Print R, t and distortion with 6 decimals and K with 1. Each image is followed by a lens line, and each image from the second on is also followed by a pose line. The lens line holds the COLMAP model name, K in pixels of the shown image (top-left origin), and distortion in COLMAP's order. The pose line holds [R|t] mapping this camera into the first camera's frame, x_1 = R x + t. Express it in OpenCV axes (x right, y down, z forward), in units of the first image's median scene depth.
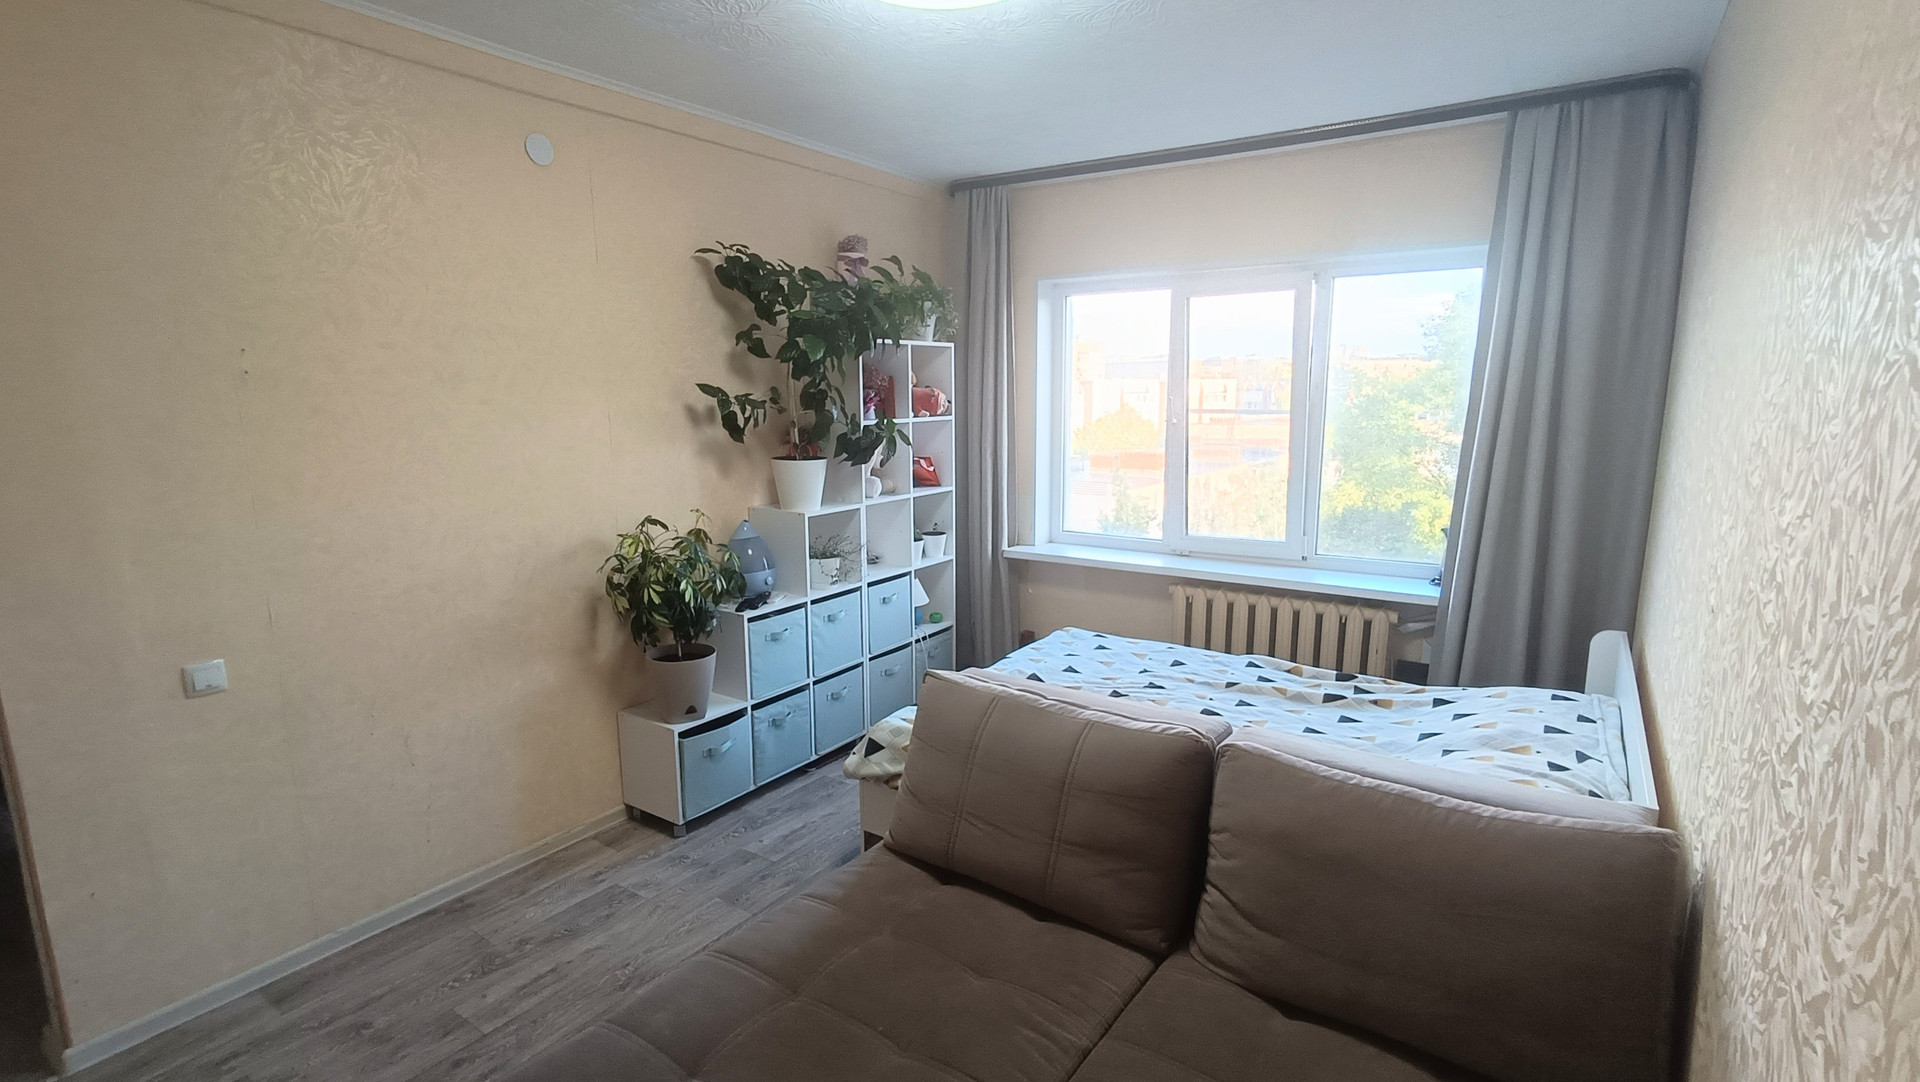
lens RADIAL K [[891.5, 0, 959.1], [0, 891.5, 537.5], [0, 0, 1]] dist [0.001053, 0.001616]
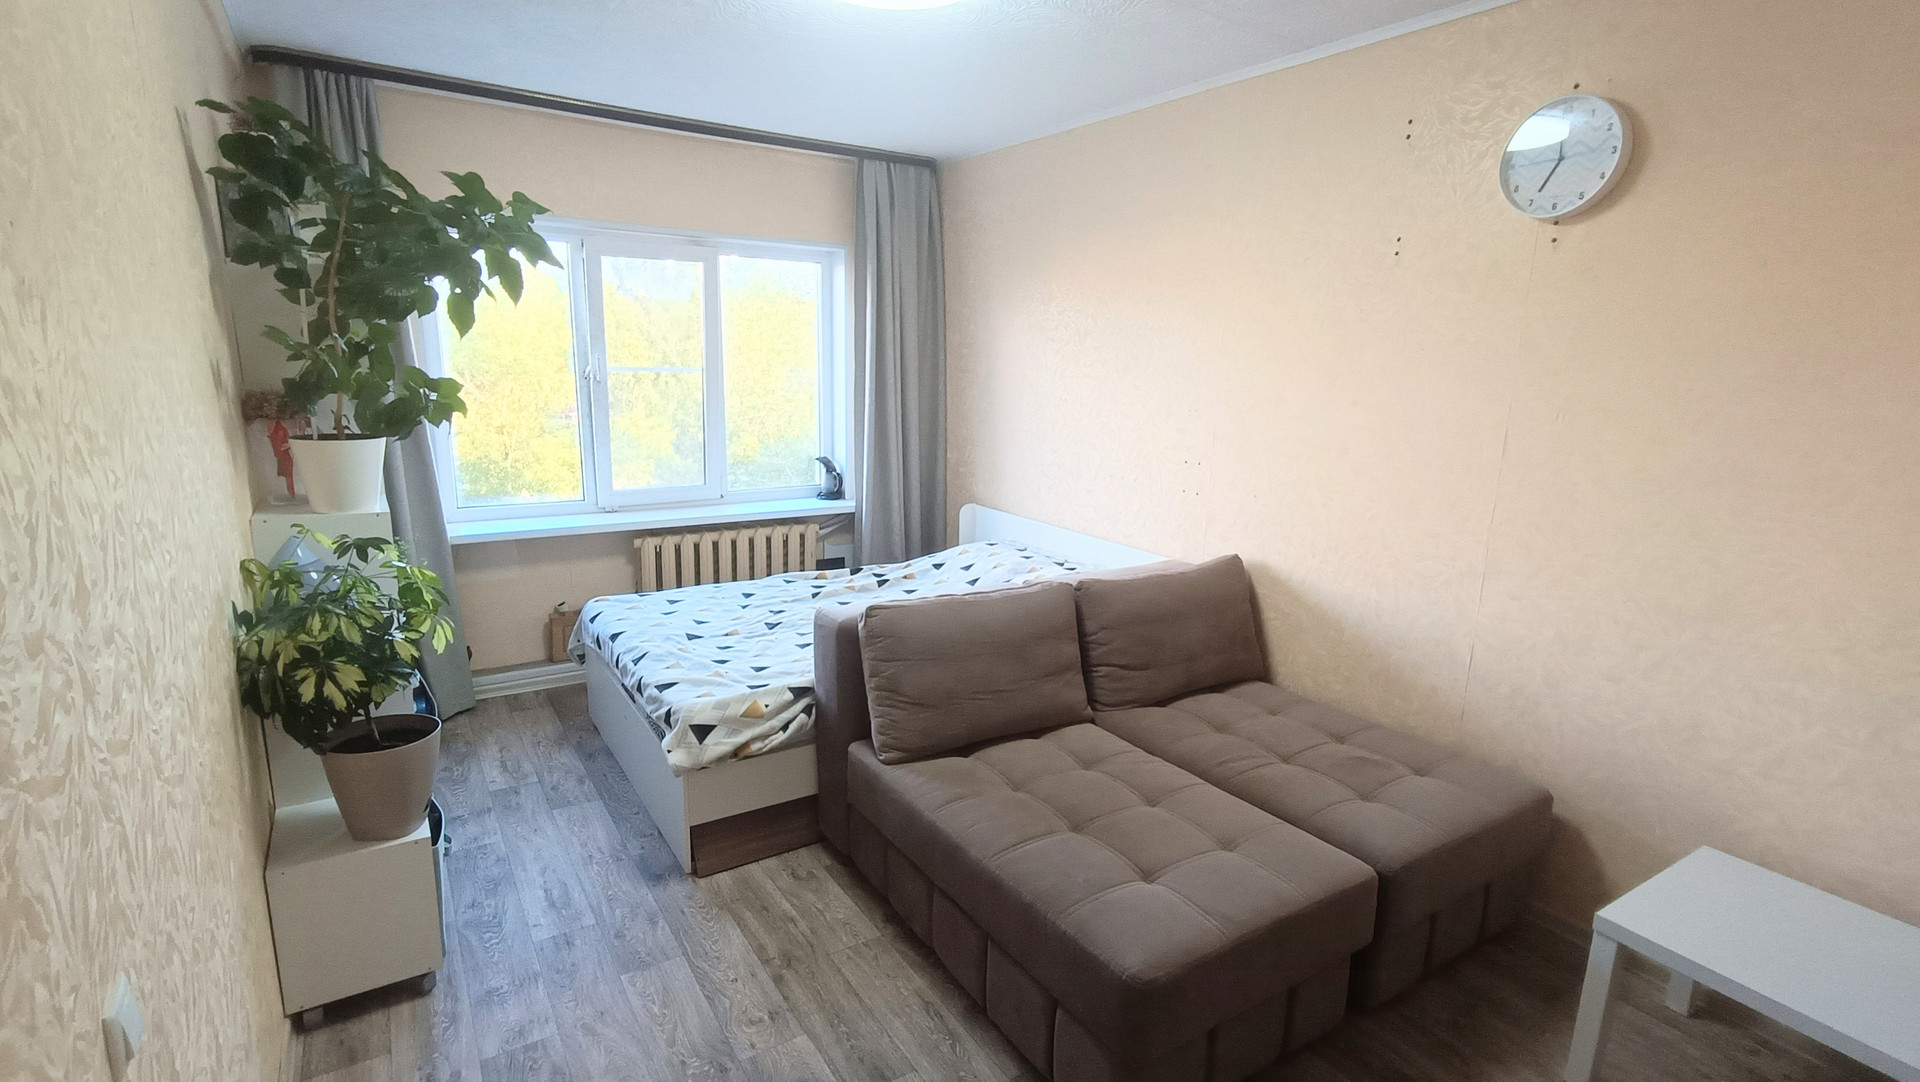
lens RADIAL K [[891.5, 0, 967.8], [0, 891.5, 529.8], [0, 0, 1]] dist [0.001053, 0.001616]
pose [[0.388241, -0.162681, 0.907086, -0.657731], [0.123709, 0.984587, 0.123632, -0.044560], [-0.913217, 0.064216, 0.402382, 0.290549]]
